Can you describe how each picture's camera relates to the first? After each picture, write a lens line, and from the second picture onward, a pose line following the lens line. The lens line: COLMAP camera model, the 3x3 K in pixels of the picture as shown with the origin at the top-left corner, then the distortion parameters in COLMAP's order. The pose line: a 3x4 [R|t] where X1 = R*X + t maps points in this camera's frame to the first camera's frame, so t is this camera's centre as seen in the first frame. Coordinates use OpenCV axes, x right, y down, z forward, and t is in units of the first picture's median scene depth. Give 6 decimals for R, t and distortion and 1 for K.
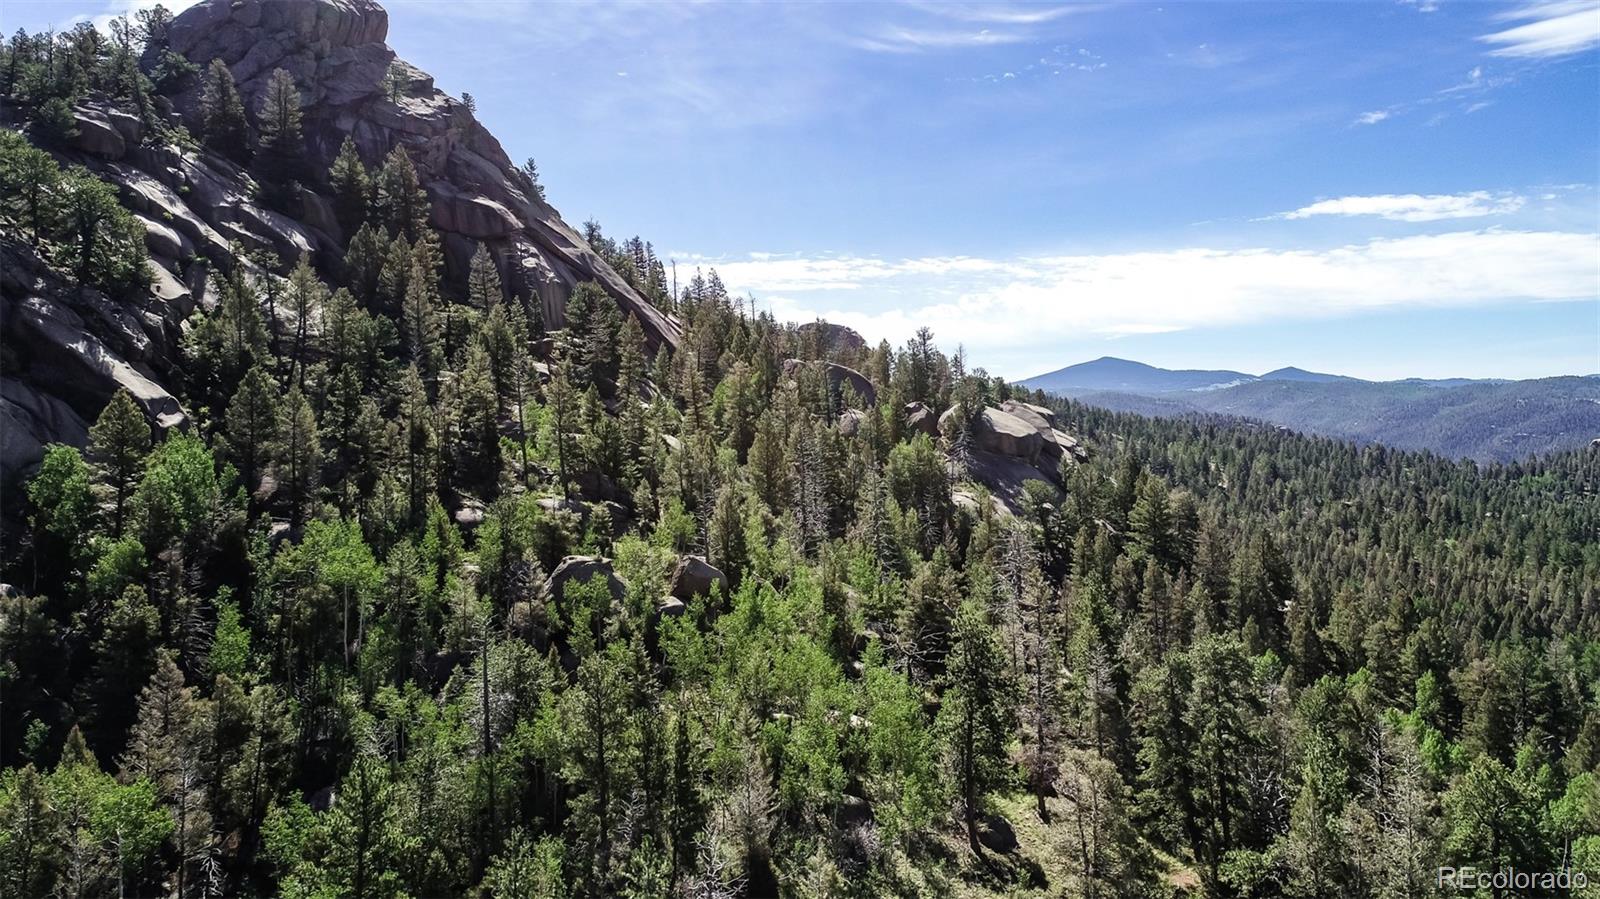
lens RADIAL K [[1138.6, 0, 756.3], [0, 1138.6, 384.4], [0, 0, 1]] dist [0.003071, -0.000905]
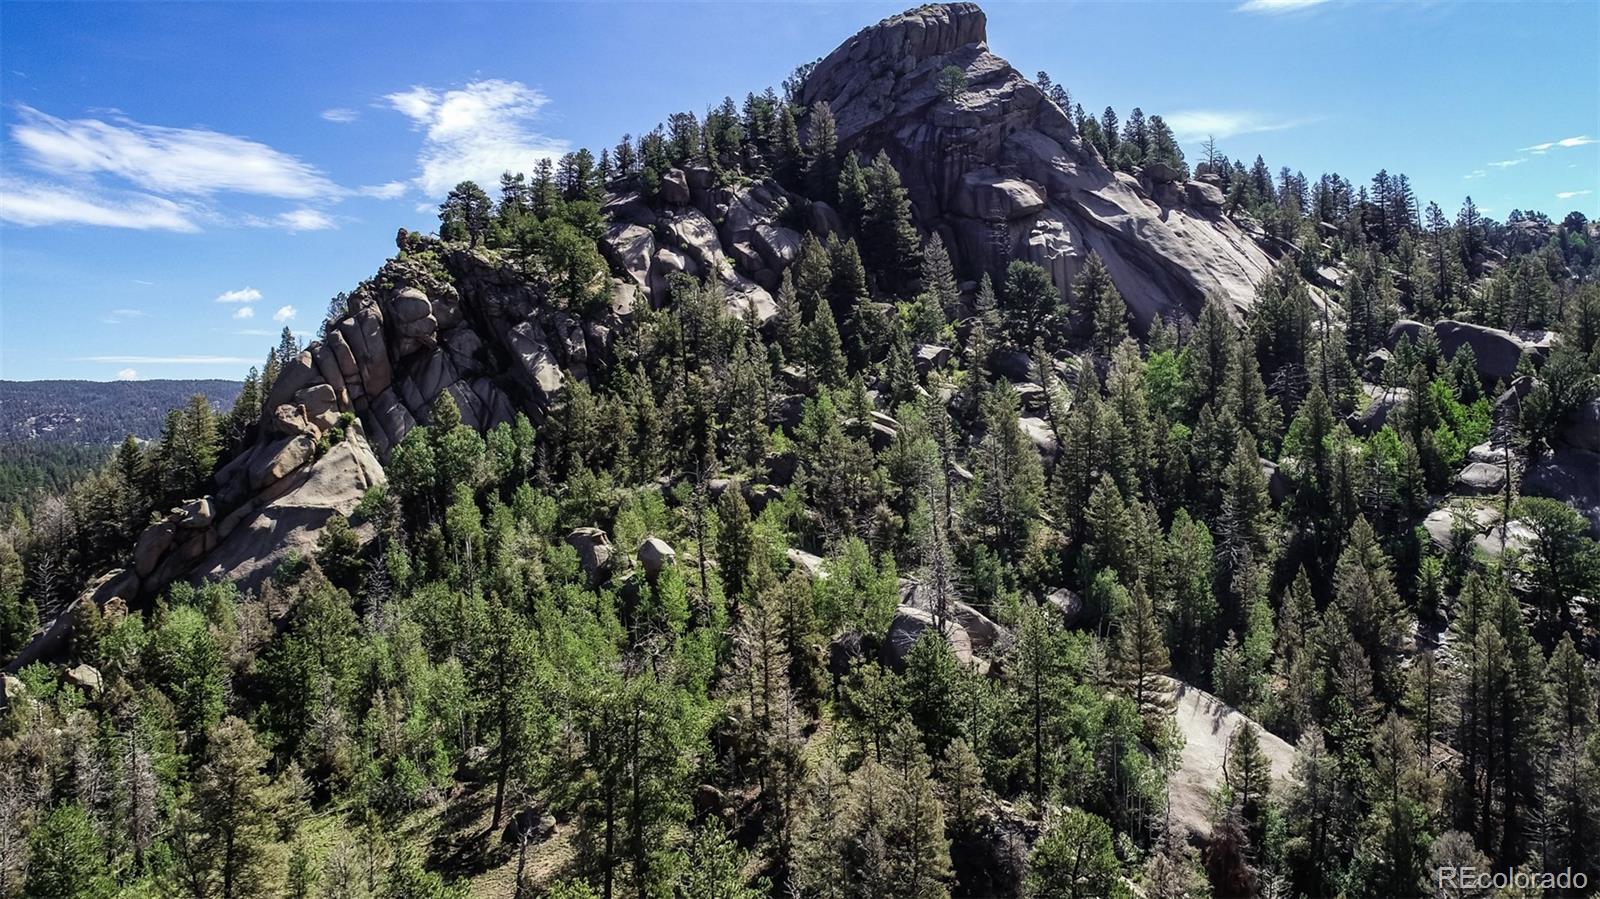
lens RADIAL K [[1138.6, 0, 756.3], [0, 1138.6, 384.4], [0, 0, 1]] dist [0.003071, -0.000905]
pose [[0.601862, -0.003177, -0.798594, 0.355051], [0.032720, 0.999251, 0.020684, -0.008167], [0.797930, -0.038579, 0.601514, 0.166187]]
